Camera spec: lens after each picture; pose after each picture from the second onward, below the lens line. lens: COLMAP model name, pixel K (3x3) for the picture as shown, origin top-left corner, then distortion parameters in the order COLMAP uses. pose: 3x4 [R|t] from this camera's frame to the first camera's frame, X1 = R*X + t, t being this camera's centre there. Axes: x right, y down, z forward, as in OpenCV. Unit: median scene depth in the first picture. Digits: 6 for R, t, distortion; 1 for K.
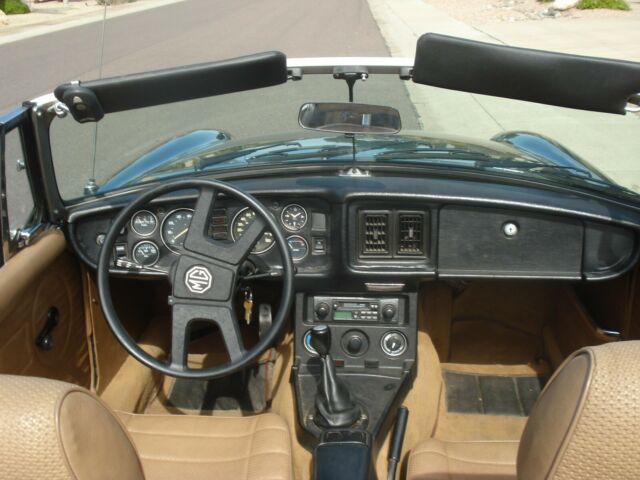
lens RADIAL K [[721.3, 0, 319.2], [0, 721.3, 244.7], [0, 0, 1]] dist [-0.108100, 0.000000]
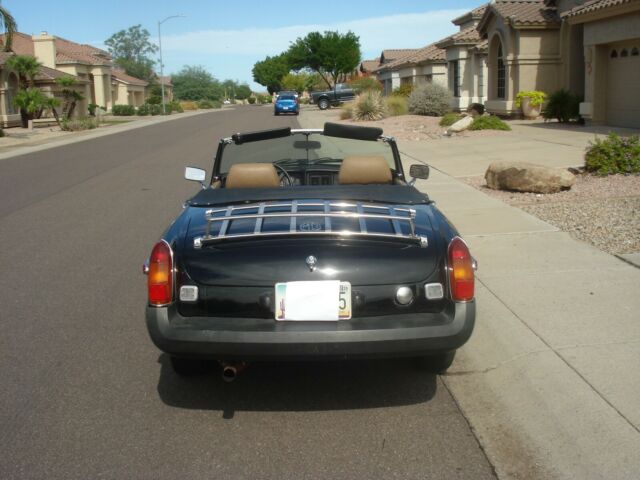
lens RADIAL K [[721.3, 0, 316.5], [0, 721.3, 236.1], [0, 0, 1]] dist [-0.108100, 0.000000]
pose [[0.996249, -0.014001, 0.085391, -0.200176], [0.029329, 0.983046, -0.180998, 0.826079], [-0.081409, 0.182823, 0.979770, -2.207331]]
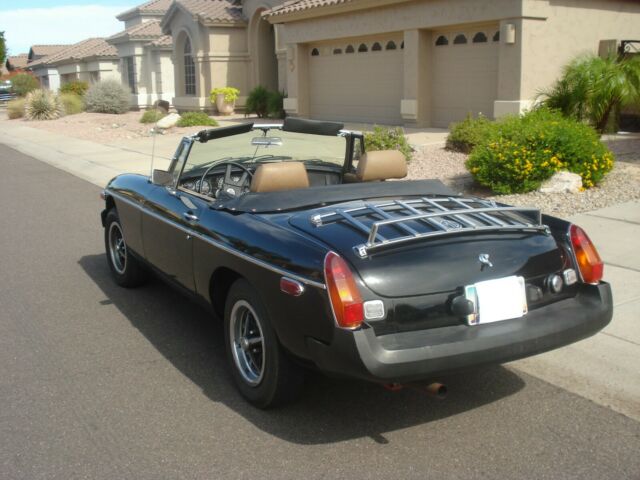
lens RADIAL K [[721.3, 0, 316.8], [0, 721.3, 239.0], [0, 0, 1]] dist [-0.108100, 0.000000]
pose [[0.837405, -0.093672, 0.538496, -1.413922], [0.186555, 0.975026, -0.120502, 0.630750], [-0.513760, 0.201368, 0.833967, -1.624417]]
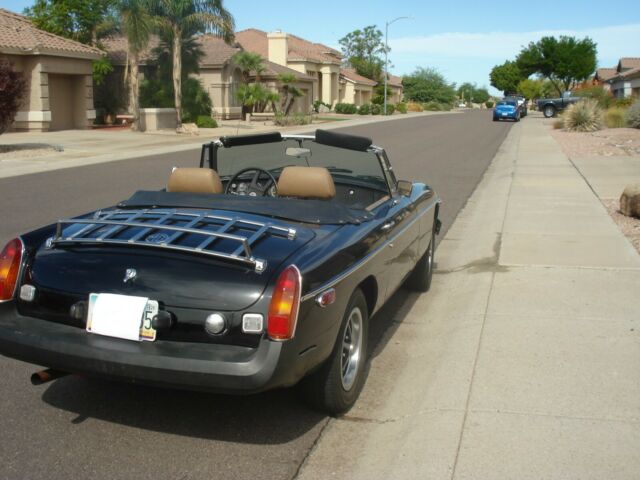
lens RADIAL K [[721.3, 0, 319.6], [0, 721.3, 239.6], [0, 0, 1]] dist [-0.108100, 0.000000]
pose [[0.971699, 0.078915, -0.222651, 0.824202], [-0.117405, 0.979229, -0.165310, 0.697531], [0.204981, 0.186772, 0.960780, -1.960055]]
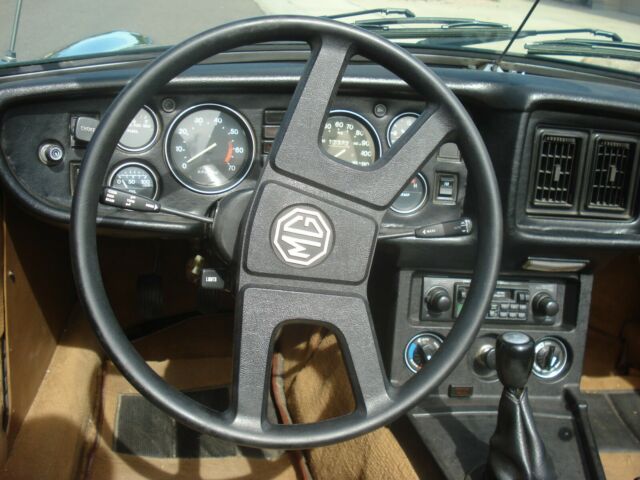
lens RADIAL K [[721.3, 0, 318.3], [0, 721.3, 239.8], [0, 0, 1]] dist [-0.108100, 0.000000]
pose [[0.975258, 0.039087, 0.217587, -0.231206], [-0.044119, 0.998858, 0.018315, 0.037202], [-0.216623, -0.027462, 0.975869, 0.481482]]
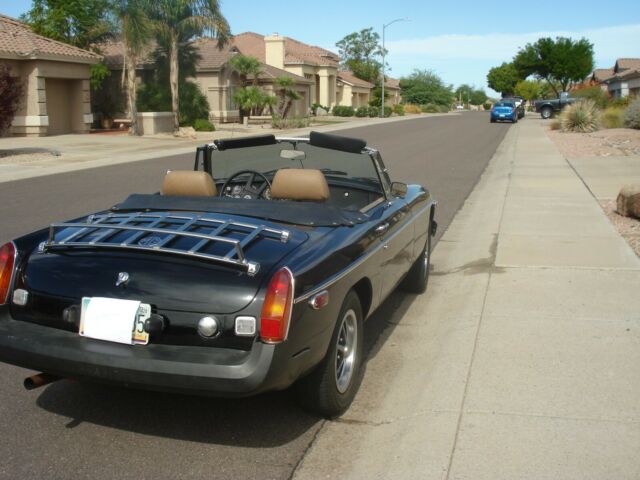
lens RADIAL K [[721.3, 0, 319.6], [0, 721.3, 239.0], [0, 0, 1]] dist [-0.108100, 0.000000]
pose [[0.972637, 0.070560, -0.221355, 0.838838], [-0.109720, 0.979328, -0.169938, 0.697036], [0.204788, 0.189575, 0.960272, -1.952589]]
